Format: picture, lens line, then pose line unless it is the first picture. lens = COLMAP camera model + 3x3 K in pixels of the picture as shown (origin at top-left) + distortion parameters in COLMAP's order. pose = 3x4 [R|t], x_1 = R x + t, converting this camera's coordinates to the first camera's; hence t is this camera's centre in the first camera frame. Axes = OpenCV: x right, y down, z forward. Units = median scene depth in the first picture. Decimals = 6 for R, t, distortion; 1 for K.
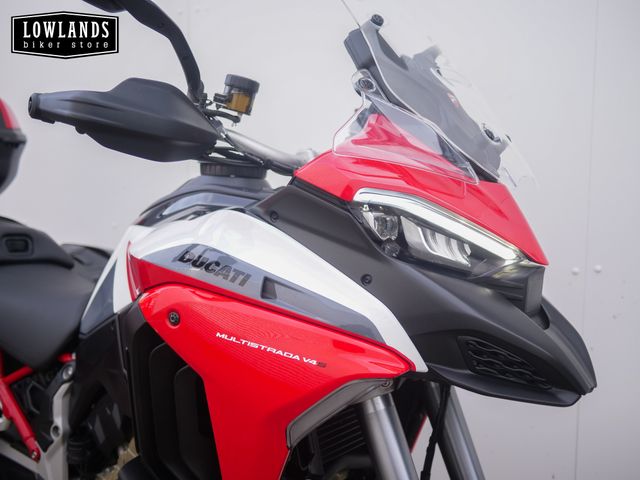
lens RADIAL K [[743.5, 0, 320.0], [0, 743.5, 240.0], [0, 0, 1]] dist [-0.018506, 0.005712]
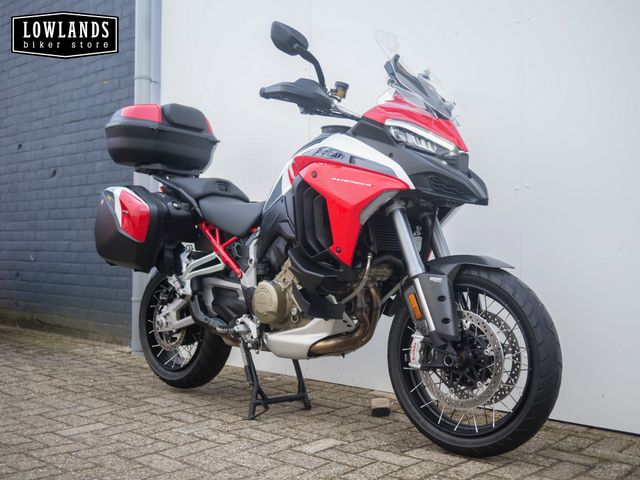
lens RADIAL K [[743.5, 0, 320.0], [0, 743.5, 240.0], [0, 0, 1]] dist [-0.018506, 0.005712]
pose [[0.991584, -0.007205, -0.129262, 0.138218], [-0.006206, 0.994657, -0.103046, 0.564255], [0.129313, 0.102981, 0.986242, -1.392110]]
